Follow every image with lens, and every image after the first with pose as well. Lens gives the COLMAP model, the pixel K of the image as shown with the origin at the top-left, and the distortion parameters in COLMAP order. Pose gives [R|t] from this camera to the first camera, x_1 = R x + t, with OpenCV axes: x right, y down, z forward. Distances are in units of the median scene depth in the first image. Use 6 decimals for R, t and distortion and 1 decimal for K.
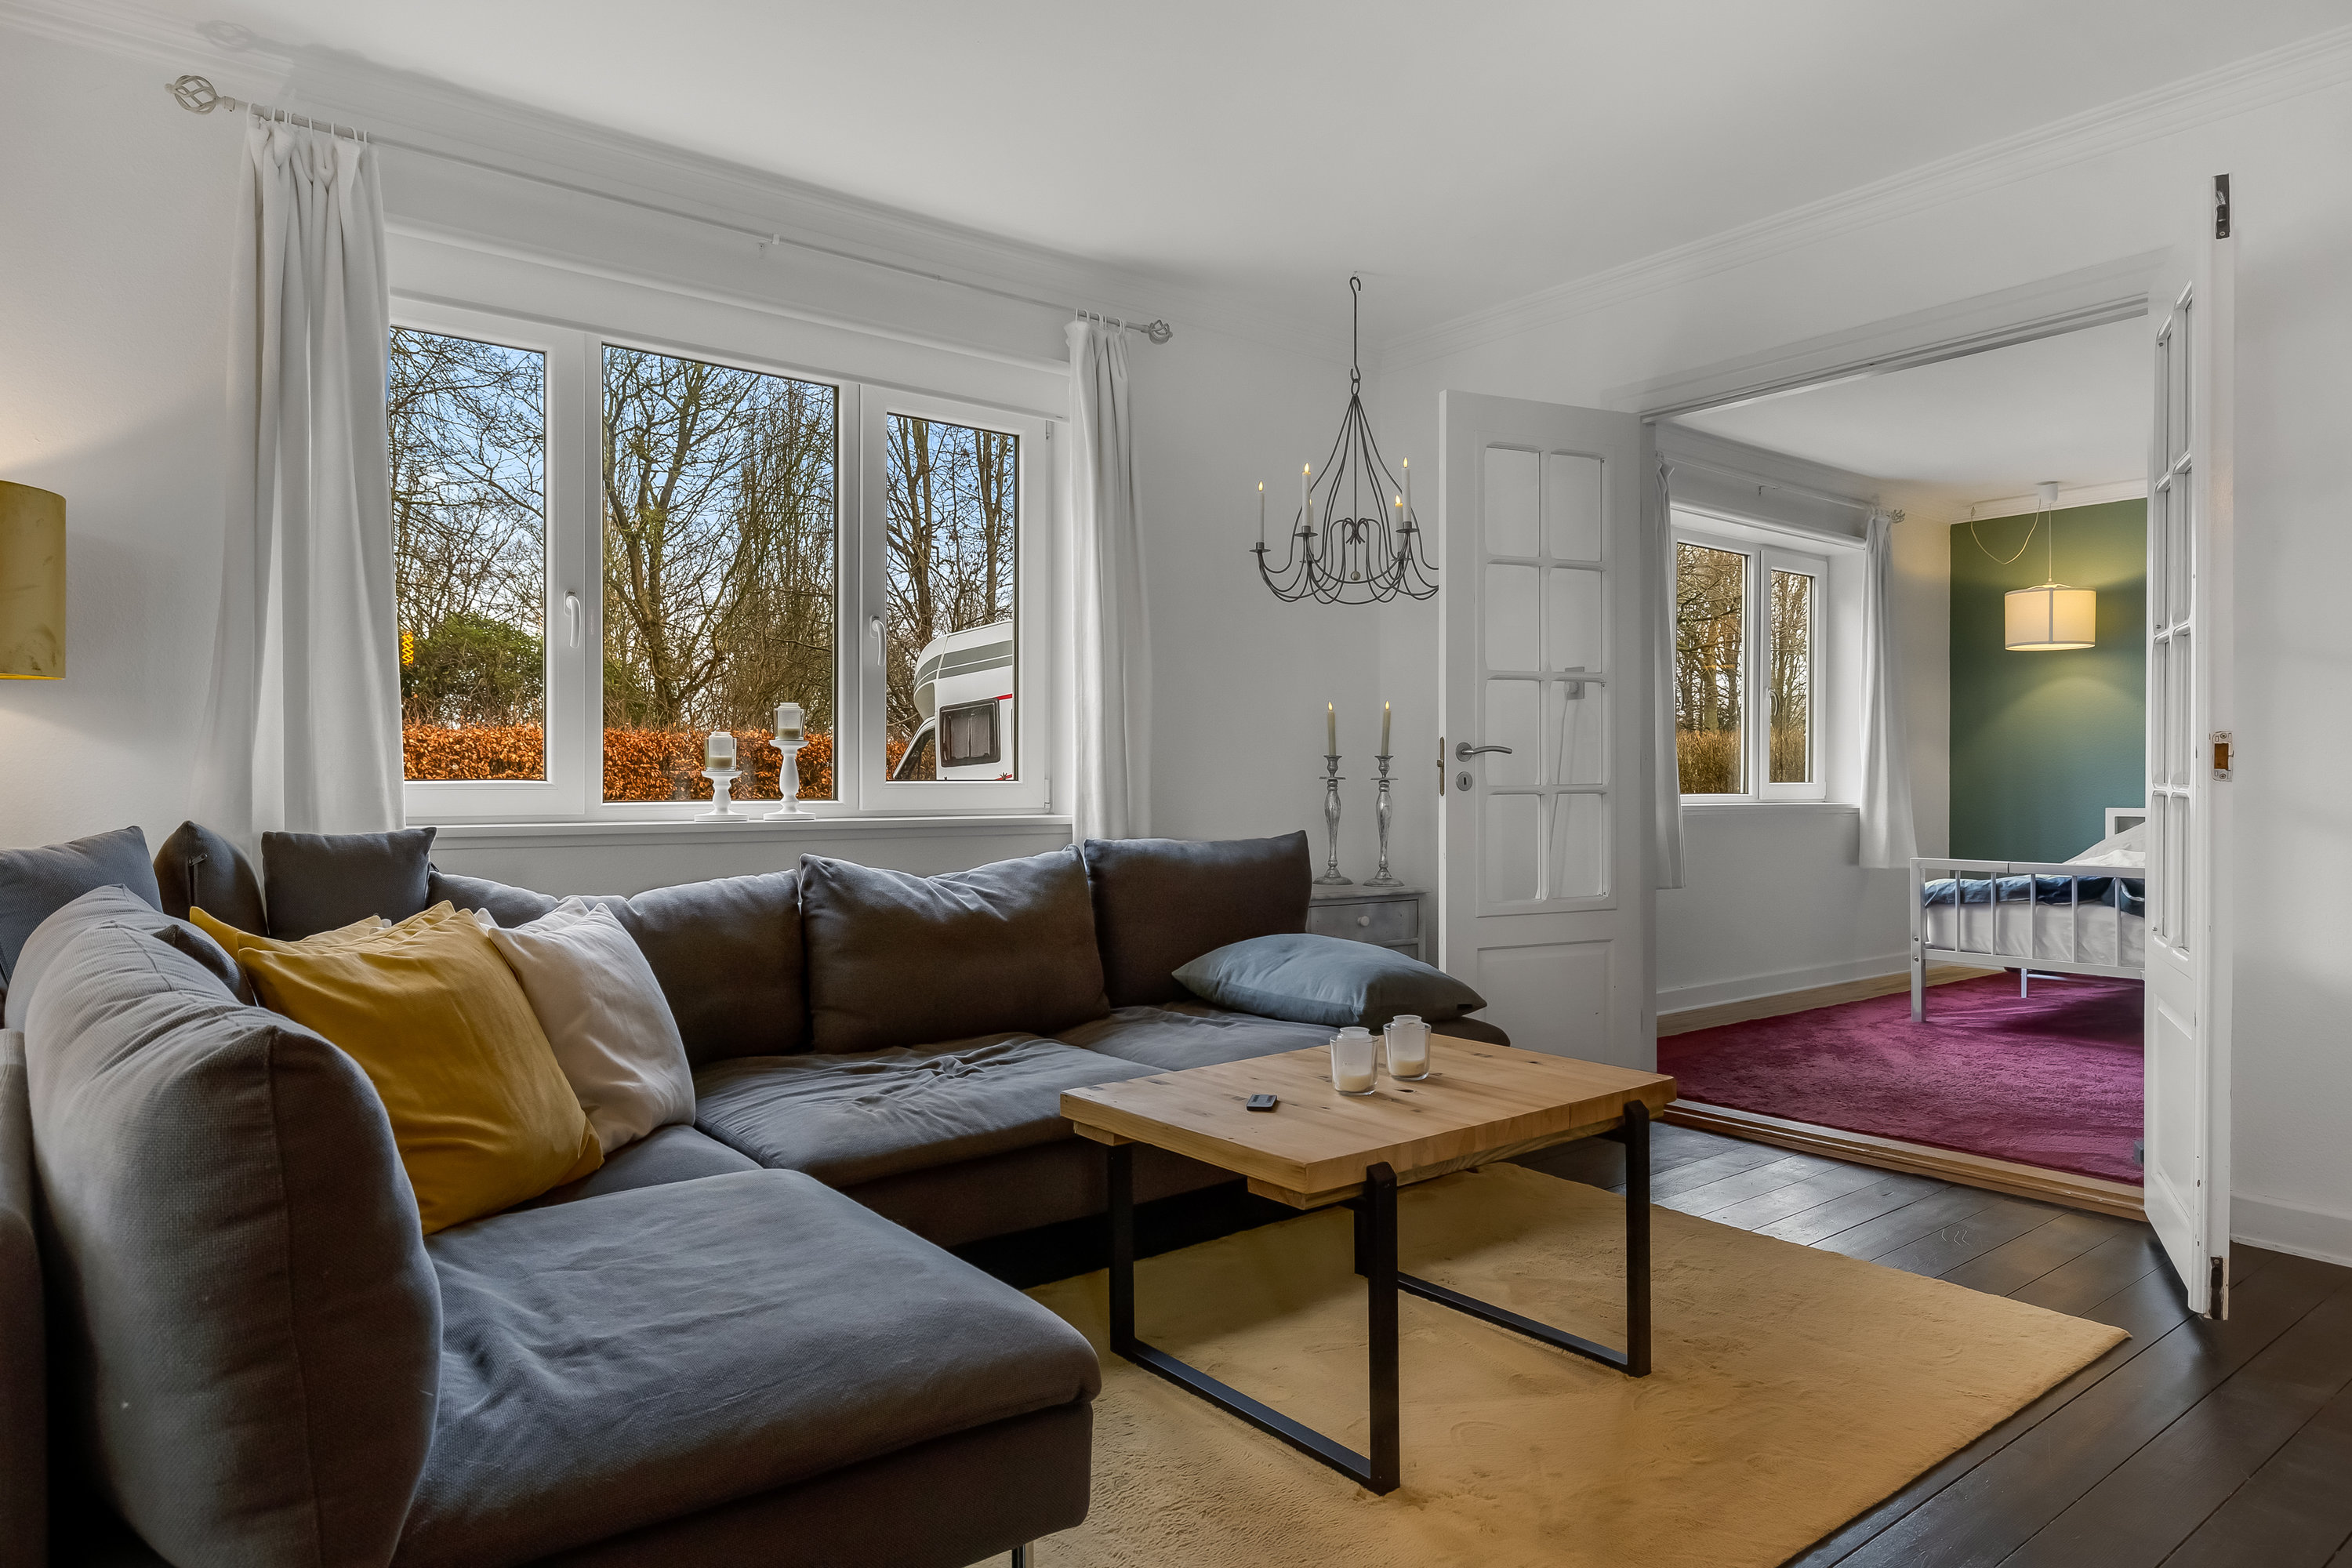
lens RADIAL K [[1398.6, 0, 1174.6], [0, 1398.6, 781.6], [0, 0, 1]] dist [-0.000870, 0.000157]
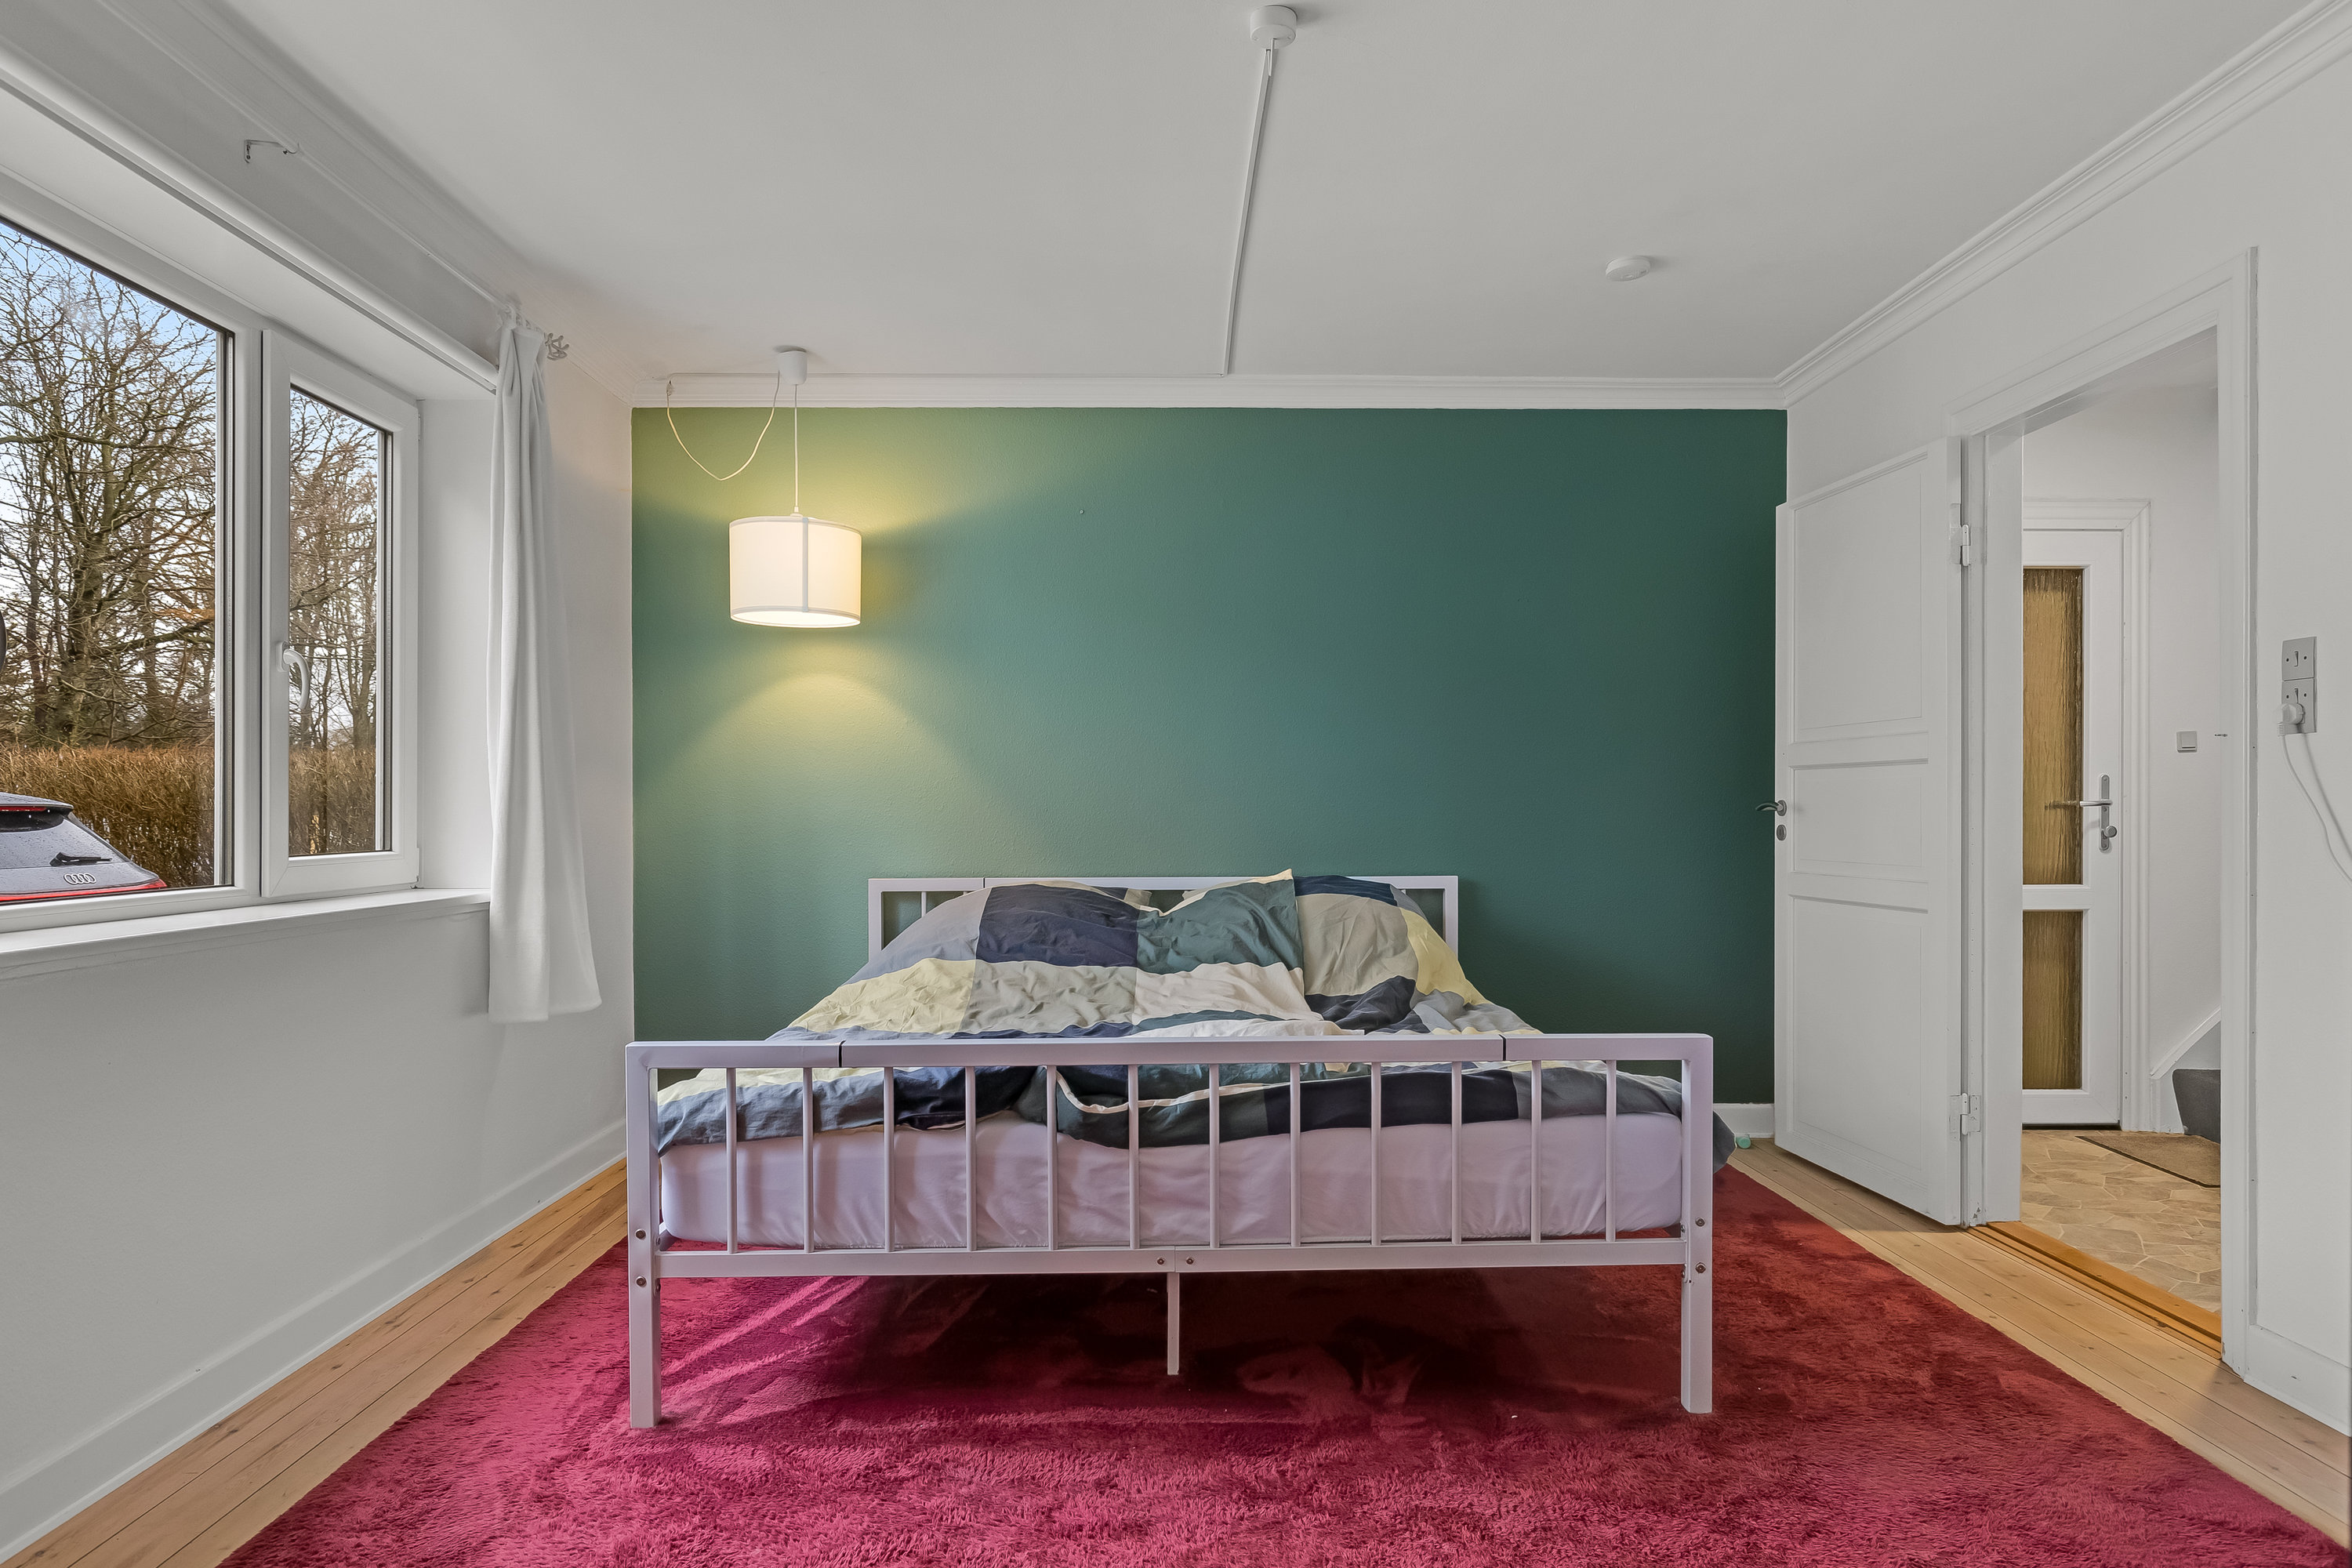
lens RADIAL K [[1398.6, 0, 1180.7], [0, 1398.6, 802.2], [0, 0, 1]] dist [-0.000870, 0.000157]
pose [[0.594240, -0.002756, 0.804283, 0.285349], [0.006670, 0.999977, -0.001502, -0.017695], [-0.804260, 0.006257, 0.594245, 0.613013]]
